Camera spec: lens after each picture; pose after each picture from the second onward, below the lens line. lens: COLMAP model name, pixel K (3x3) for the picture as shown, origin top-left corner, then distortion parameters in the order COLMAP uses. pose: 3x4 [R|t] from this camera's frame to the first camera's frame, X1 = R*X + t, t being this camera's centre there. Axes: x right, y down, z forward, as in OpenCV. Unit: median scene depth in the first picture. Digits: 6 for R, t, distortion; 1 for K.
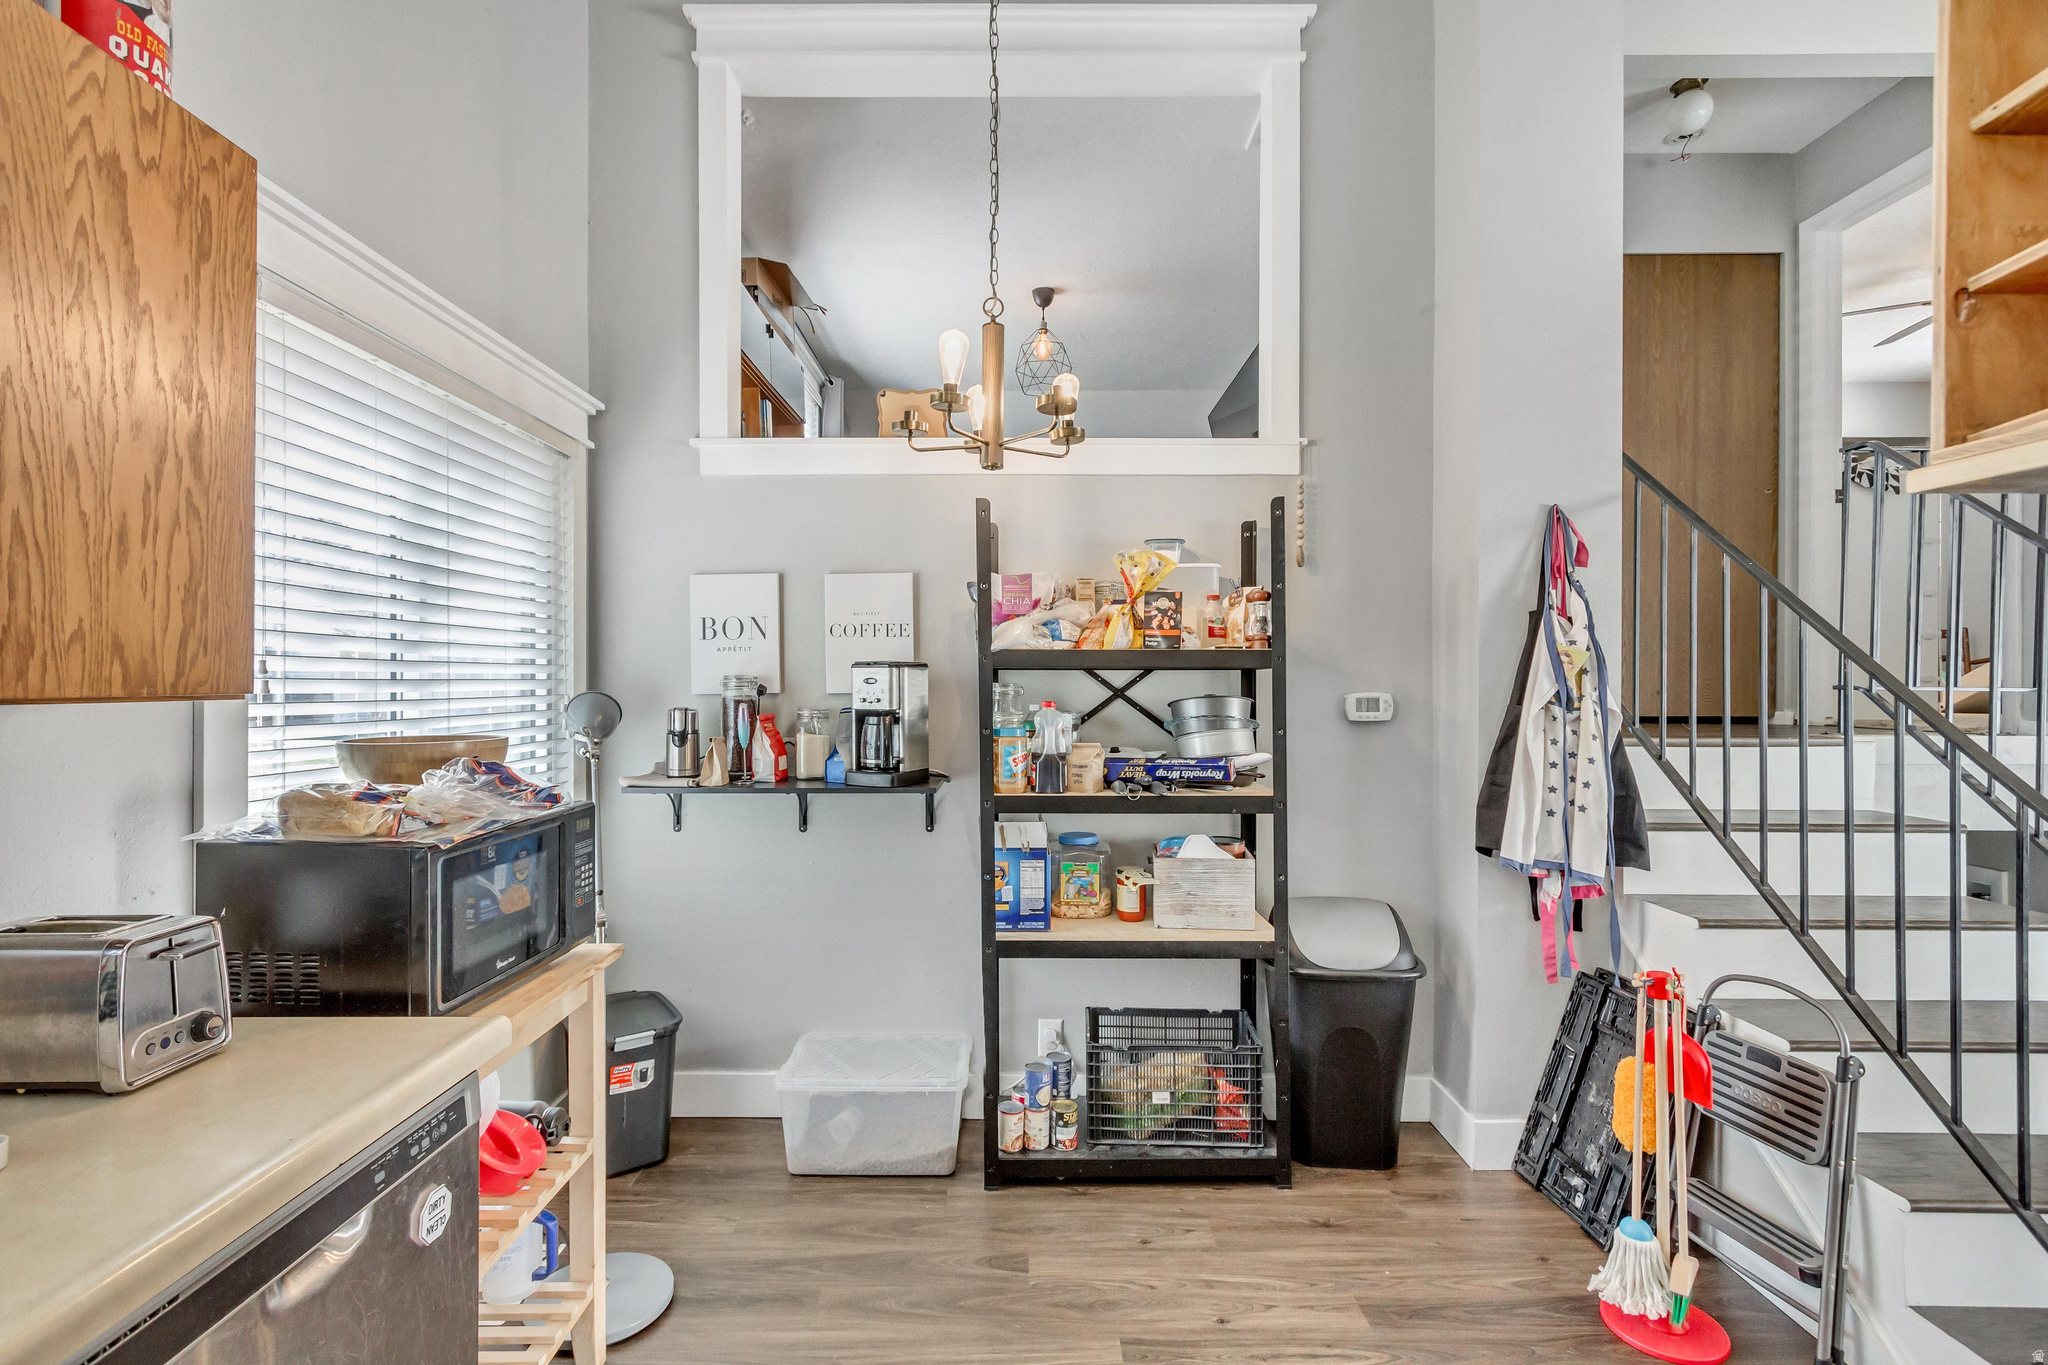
lens RADIAL K [[958.6, 0, 1021.2], [0, 958.6, 682.4], [0, 0, 1]] dist [0.011609, -0.003284]
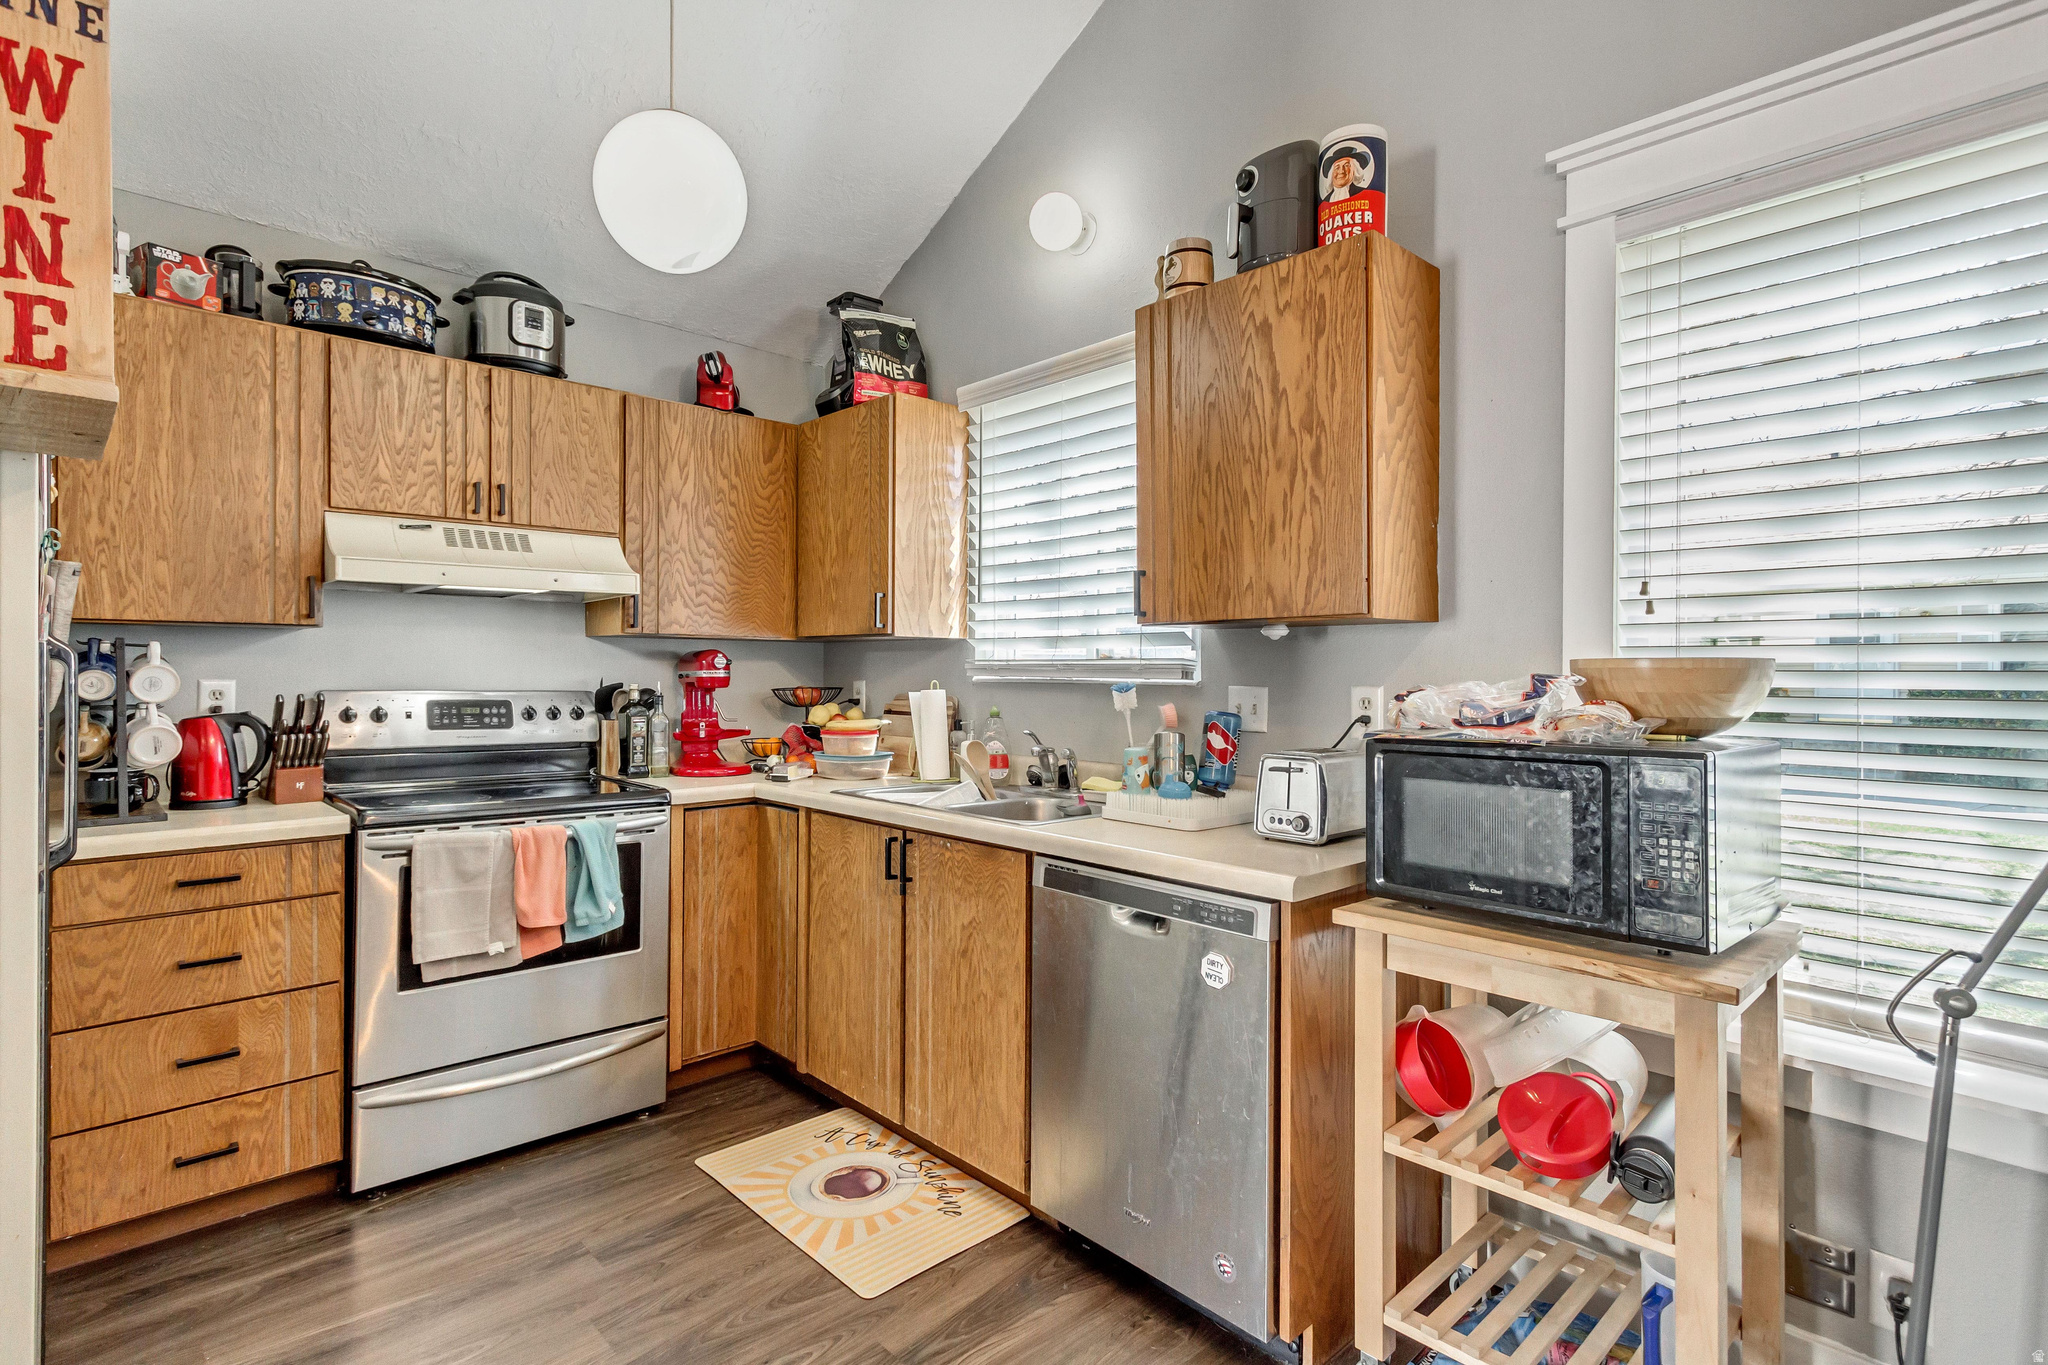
lens RADIAL K [[958.6, 0, 993.2], [0, 958.6, 670.4], [0, 0, 1]] dist [0.011609, -0.003284]
pose [[-0.738414, -0.005823, -0.674323, 0.623106], [-0.006086, 0.999980, -0.001970, 0.114966], [0.674320, 0.002649, -0.738434, 1.903281]]
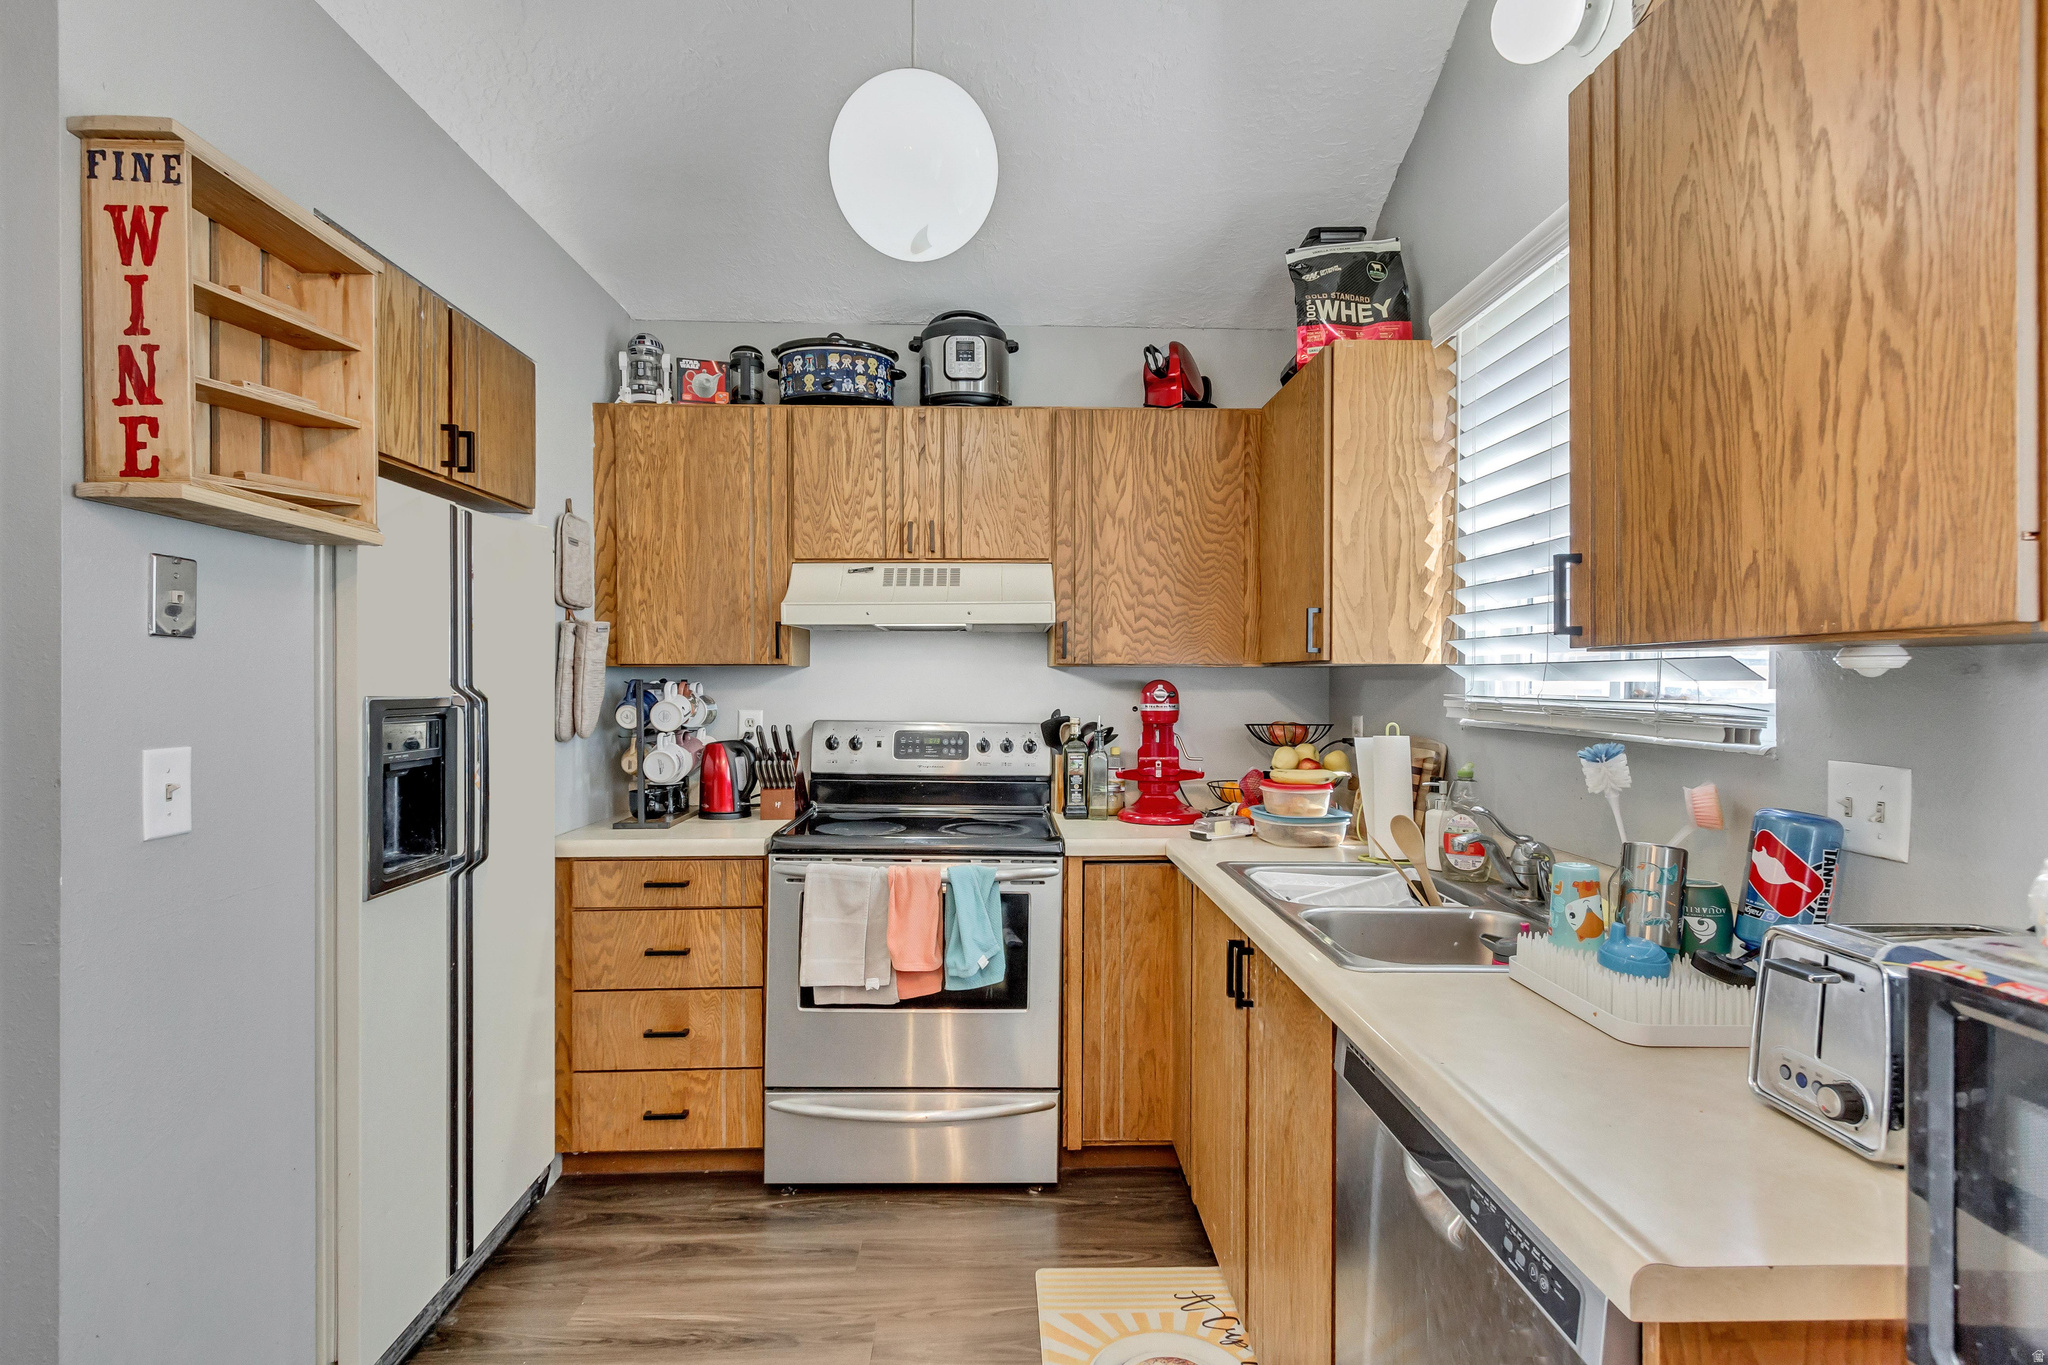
lens RADIAL K [[958.6, 0, 1029.4], [0, 958.6, 686.8], [0, 0, 1]] dist [0.011609, -0.003284]
pose [[-0.999018, -0.004836, -0.044037, -0.230960], [-0.005133, 0.999965, 0.006633, 0.055556], [0.044004, 0.006852, -0.999008, 1.745138]]
